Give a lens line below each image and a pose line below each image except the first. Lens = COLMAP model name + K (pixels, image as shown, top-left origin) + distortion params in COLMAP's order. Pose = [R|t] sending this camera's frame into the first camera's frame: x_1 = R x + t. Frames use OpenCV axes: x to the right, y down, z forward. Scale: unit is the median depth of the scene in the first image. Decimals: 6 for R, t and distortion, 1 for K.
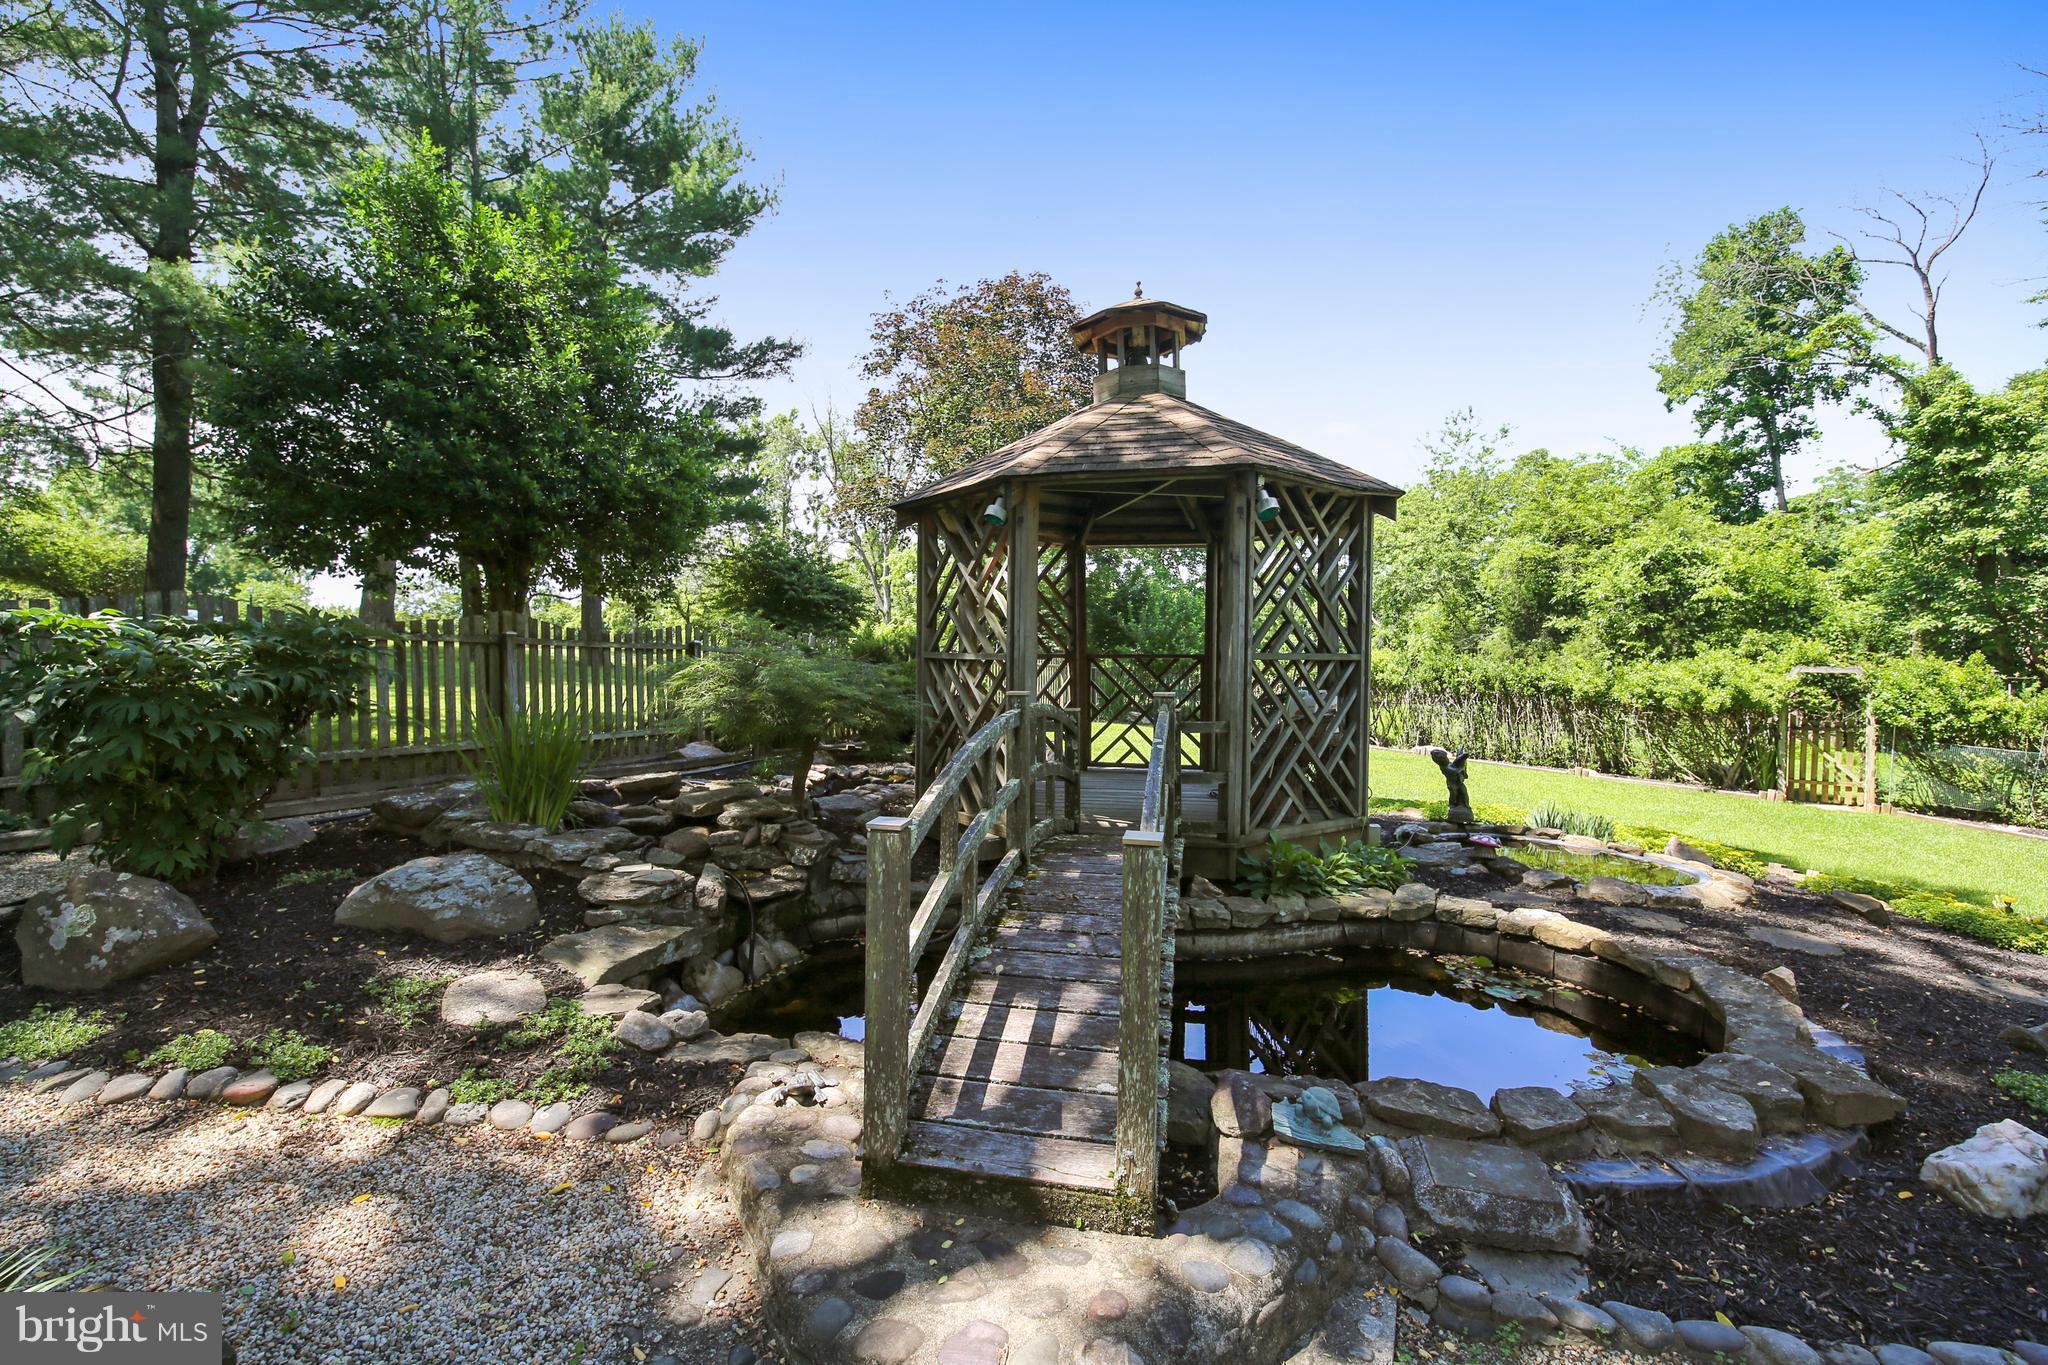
lens RADIAL K [[879.2, 0, 1027.7], [0, 879.2, 690.4], [0, 0, 1]] dist [-0.001259, -0.002453]
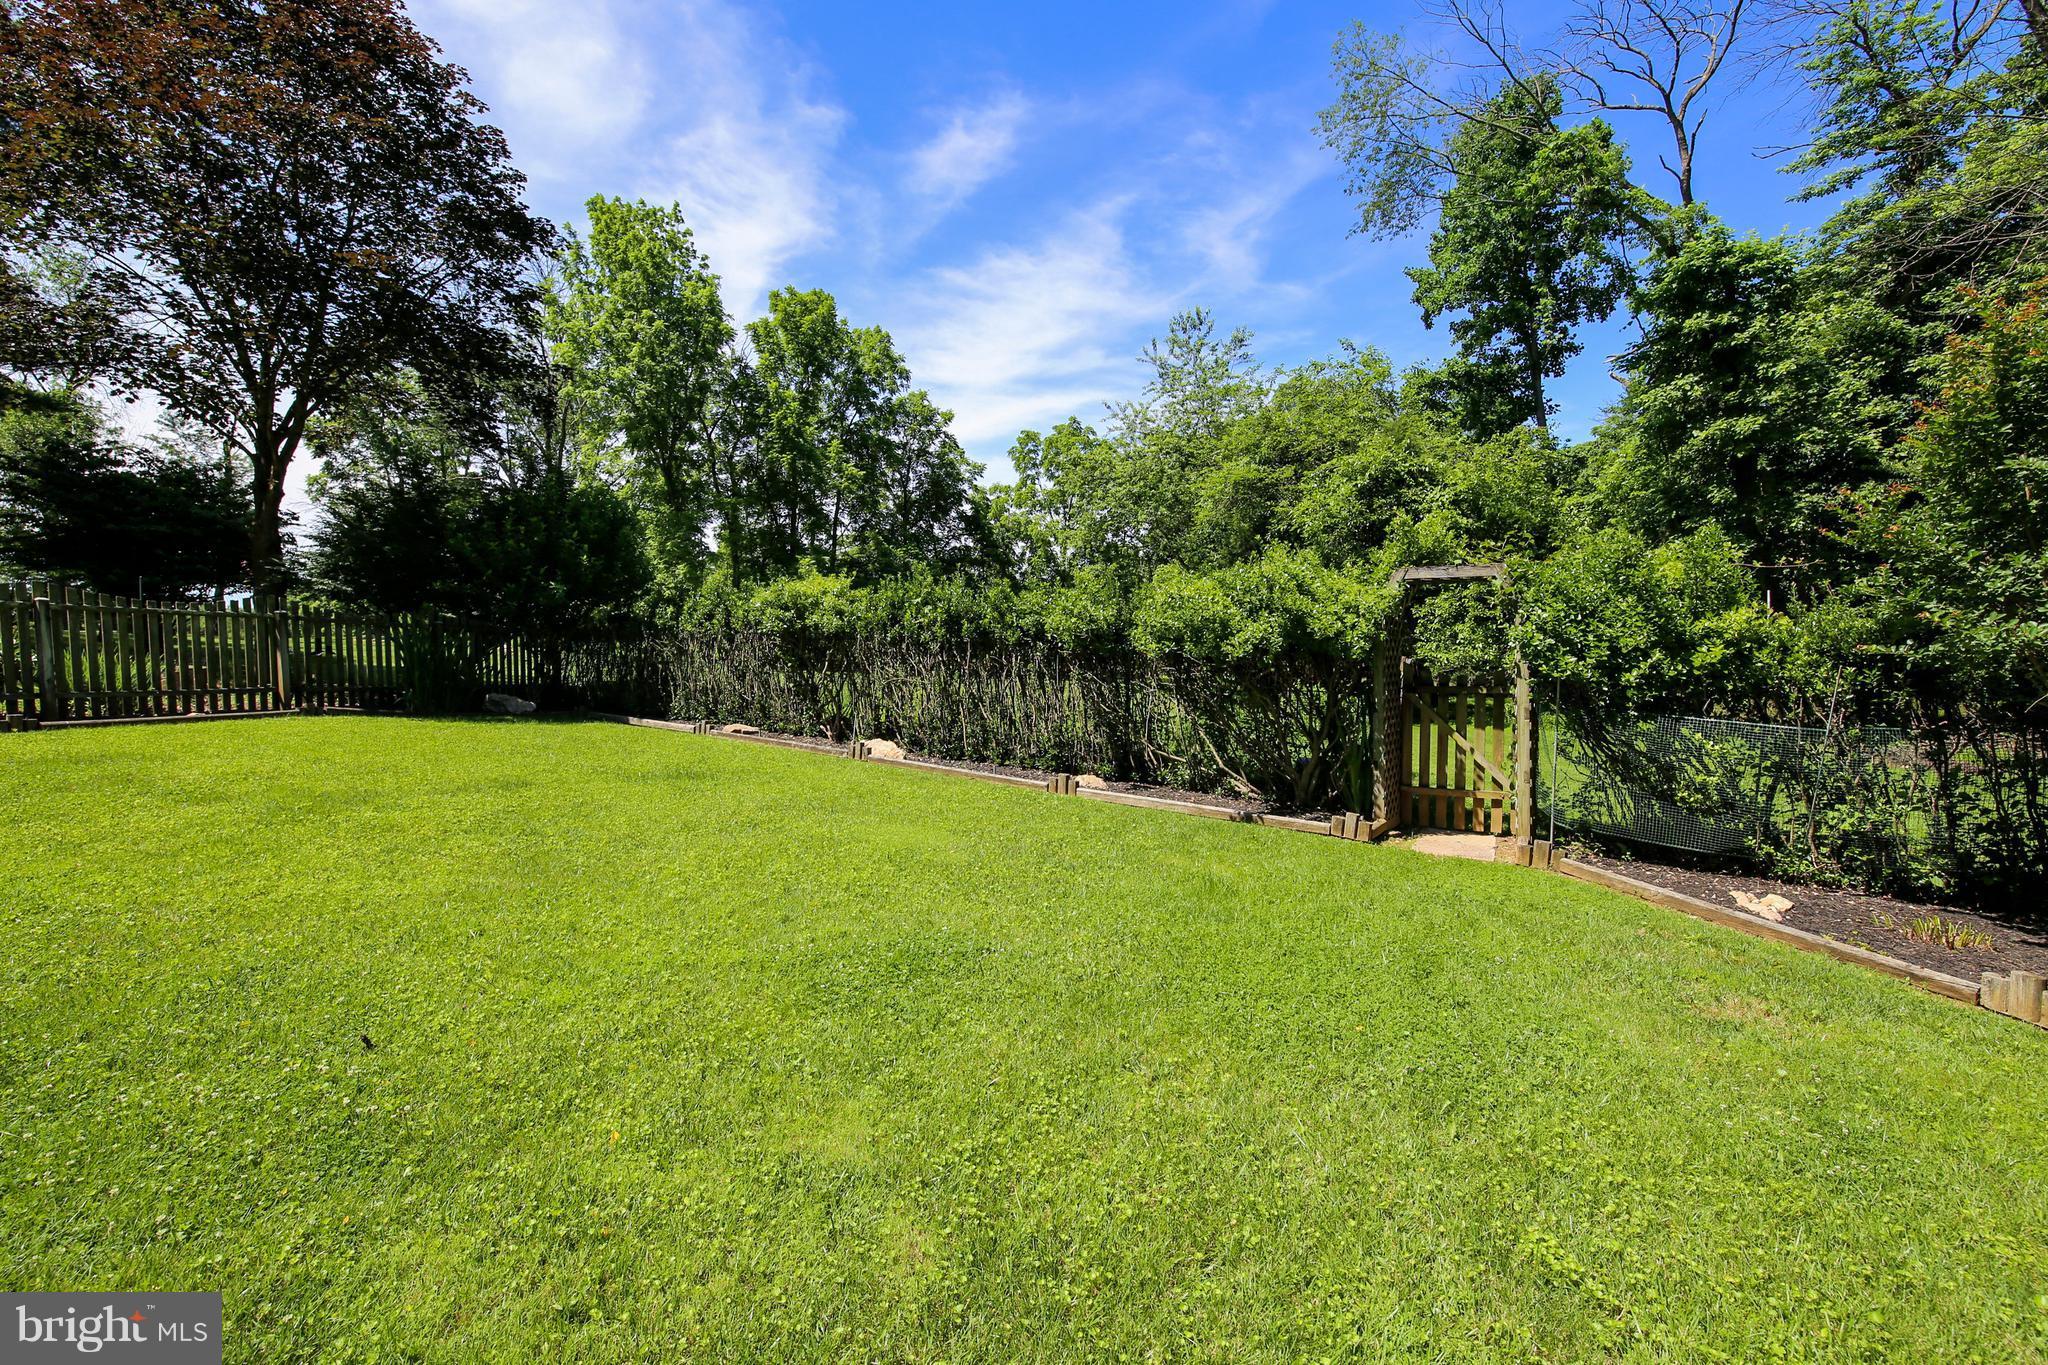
lens RADIAL K [[879.2, 0, 1034.4], [0, 879.2, 692.5], [0, 0, 1]] dist [-0.001259, -0.002453]
pose [[0.989545, -0.028502, 0.141383, 0.377317], [0.024986, 0.999334, 0.026584, 0.016761], [-0.142047, -0.022773, 0.989598, 0.333763]]
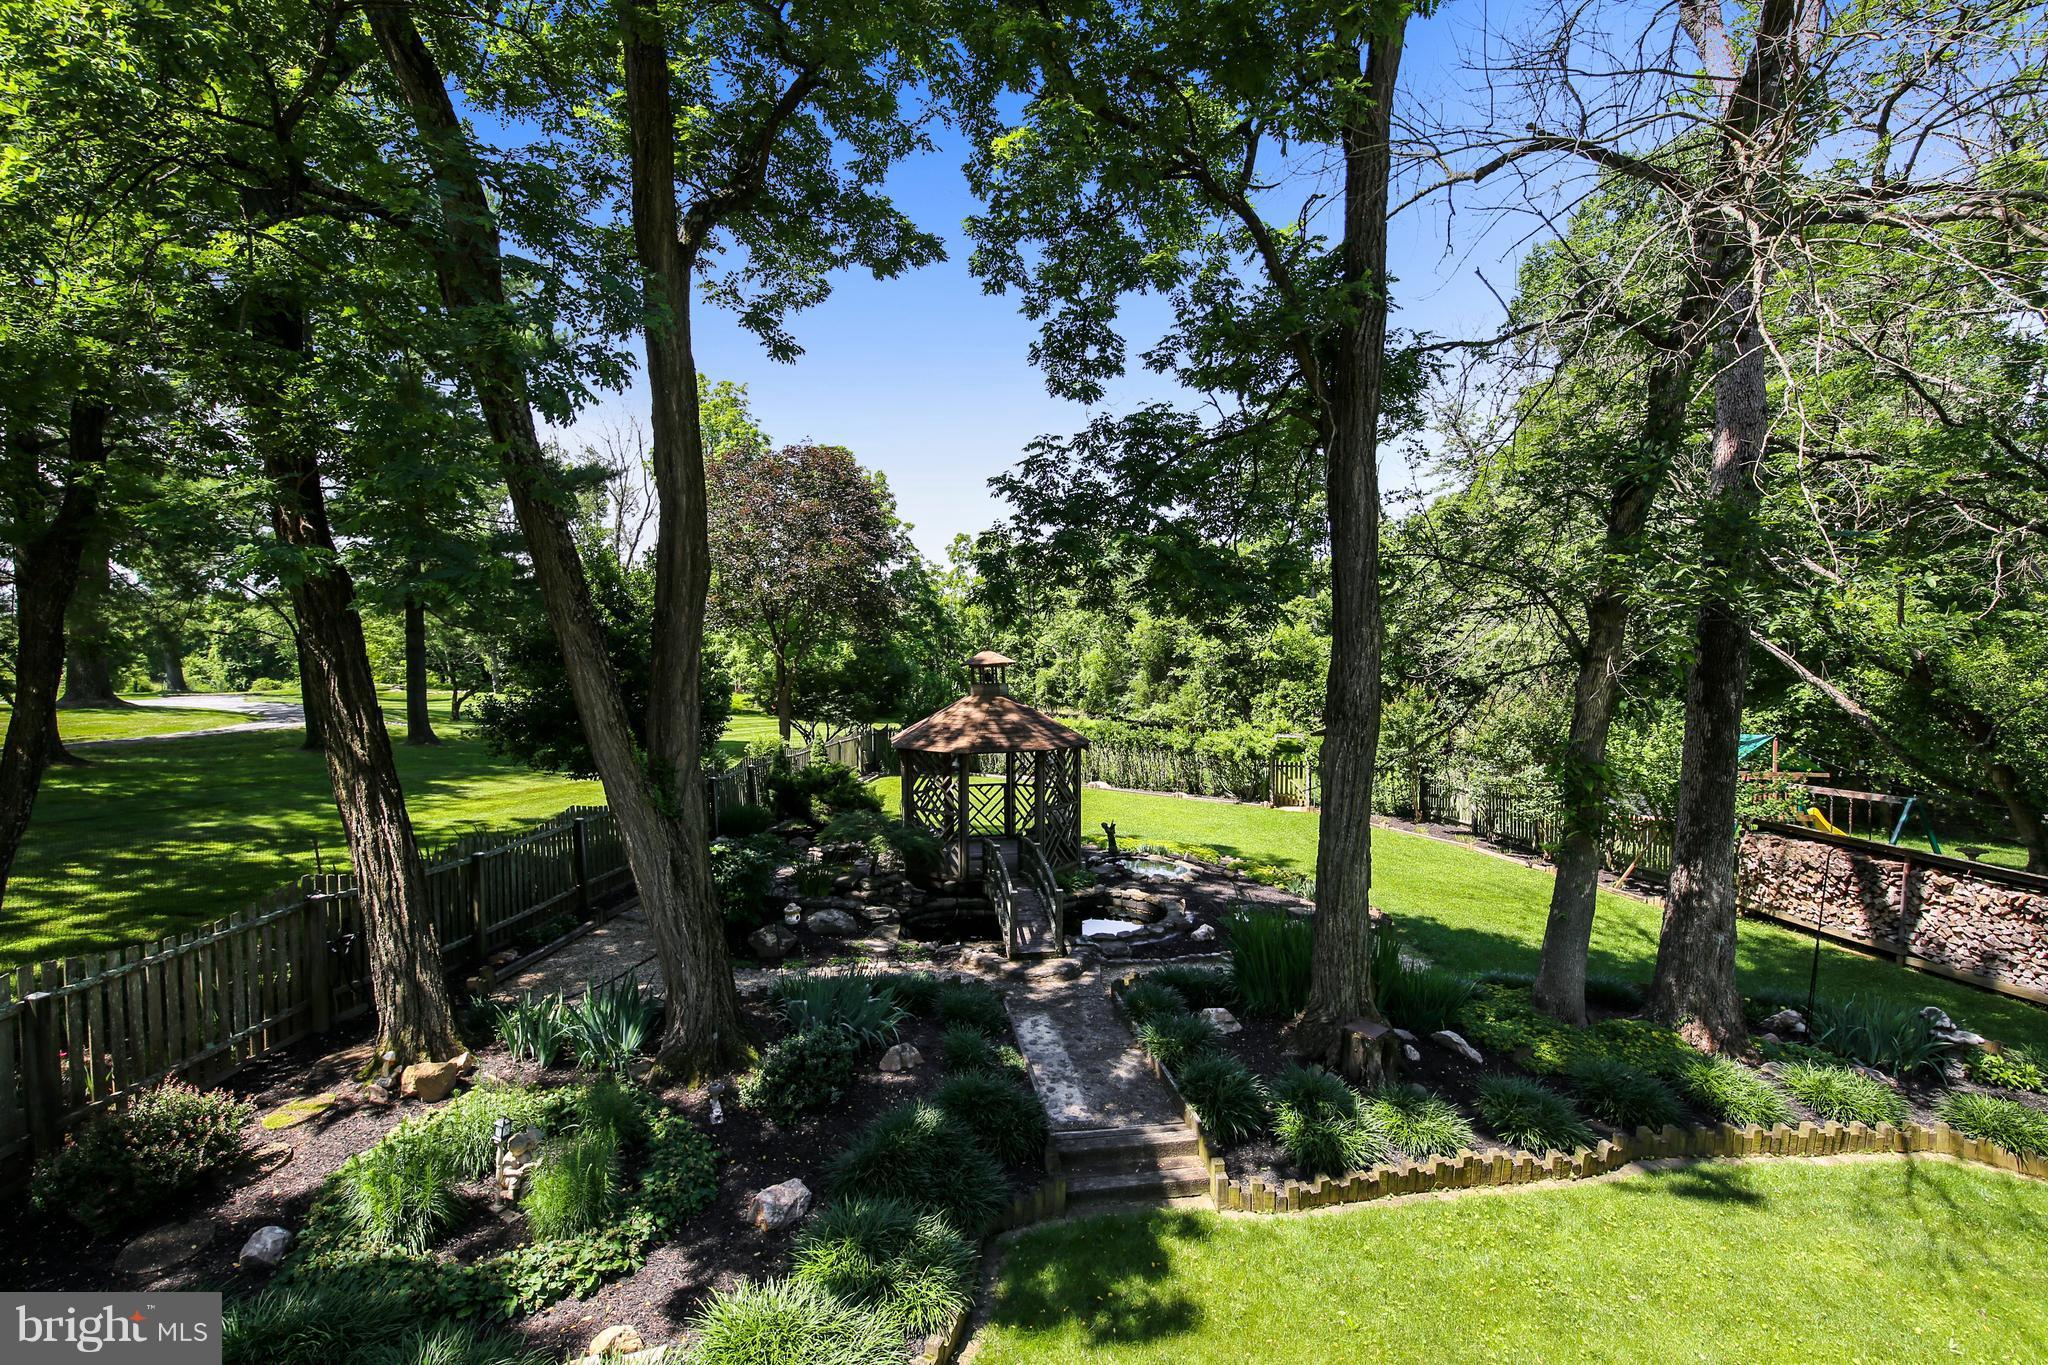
lens RADIAL K [[879.2, 0, 1025.7], [0, 879.2, 684.8], [0, 0, 1]] dist [-0.001259, -0.002453]
pose [[0.938906, -0.027943, 0.343038, -0.172253], [0.025407, 0.999607, 0.011888, -0.107701], [-0.343235, -0.002446, 0.939246, -0.372064]]
